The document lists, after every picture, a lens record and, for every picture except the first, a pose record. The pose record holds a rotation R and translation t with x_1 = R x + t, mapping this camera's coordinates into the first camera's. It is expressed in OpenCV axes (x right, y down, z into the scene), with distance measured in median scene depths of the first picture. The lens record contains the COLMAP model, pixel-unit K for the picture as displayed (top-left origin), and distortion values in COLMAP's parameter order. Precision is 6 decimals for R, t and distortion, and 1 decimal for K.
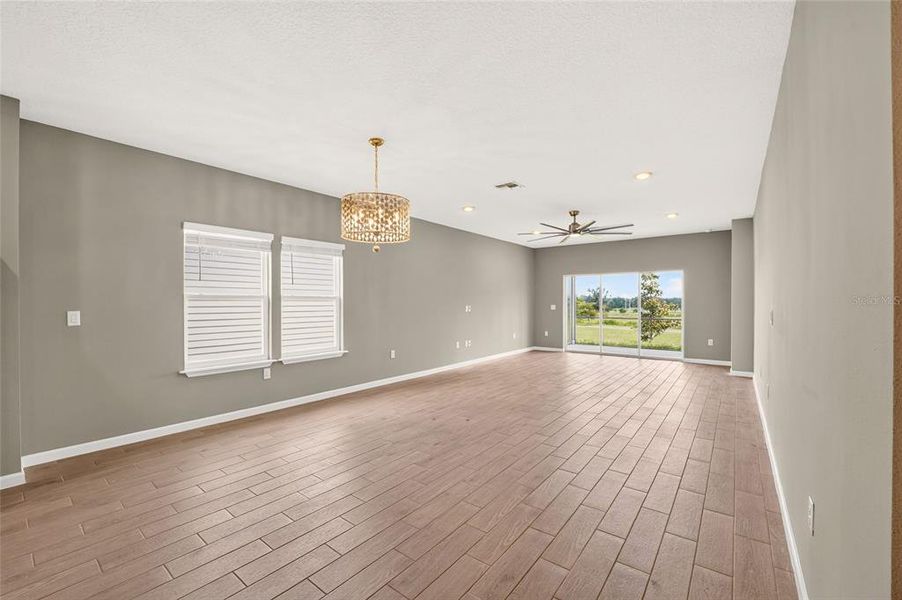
lens RADIAL K [[370.4, 0, 454.7], [0, 370.4, 303.0], [0, 0, 1]] dist [-0.018826, -0.000459]
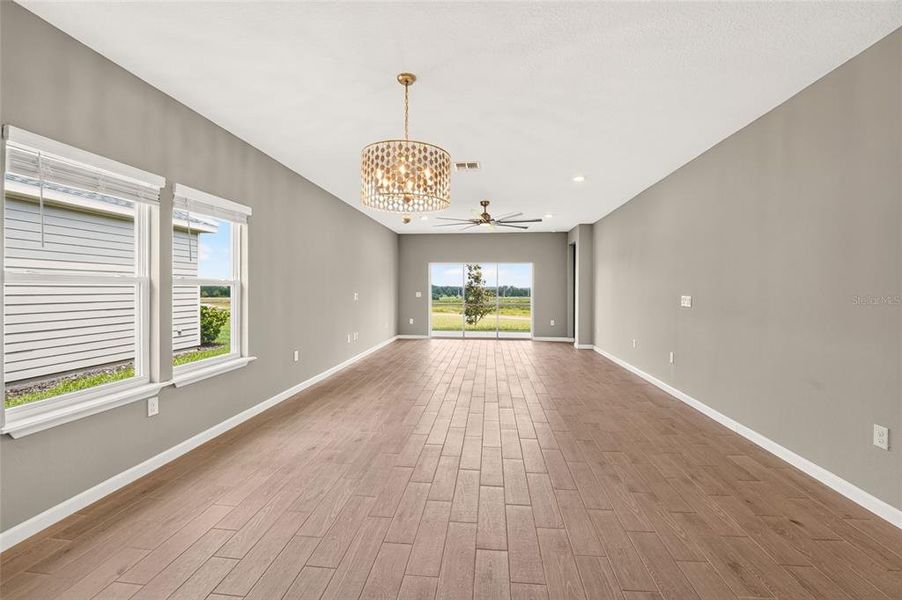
lens RADIAL K [[370.4, 0, 452.8], [0, 370.4, 292.7], [0, 0, 1]] dist [-0.018826, -0.000459]
pose [[0.848002, -0.001644, 0.529991, -0.279358], [-0.002122, 0.999977, 0.006496, -0.000588], [-0.529989, -0.006634, 0.847978, 0.158088]]
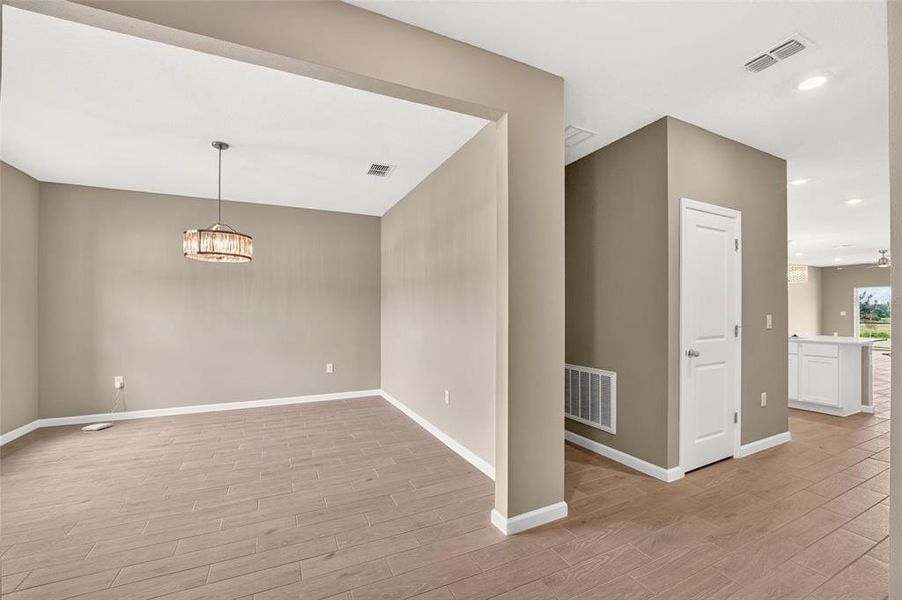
lens RADIAL K [[370.4, 0, 452.7], [0, 370.4, 308.3], [0, 0, 1]] dist [-0.018826, -0.000459]
pose [[0.896171, -0.003616, -0.443694, -0.575897], [0.000702, 0.999977, -0.006731, 0.002255], [0.443708, 0.005721, 0.896153, -1.059523]]
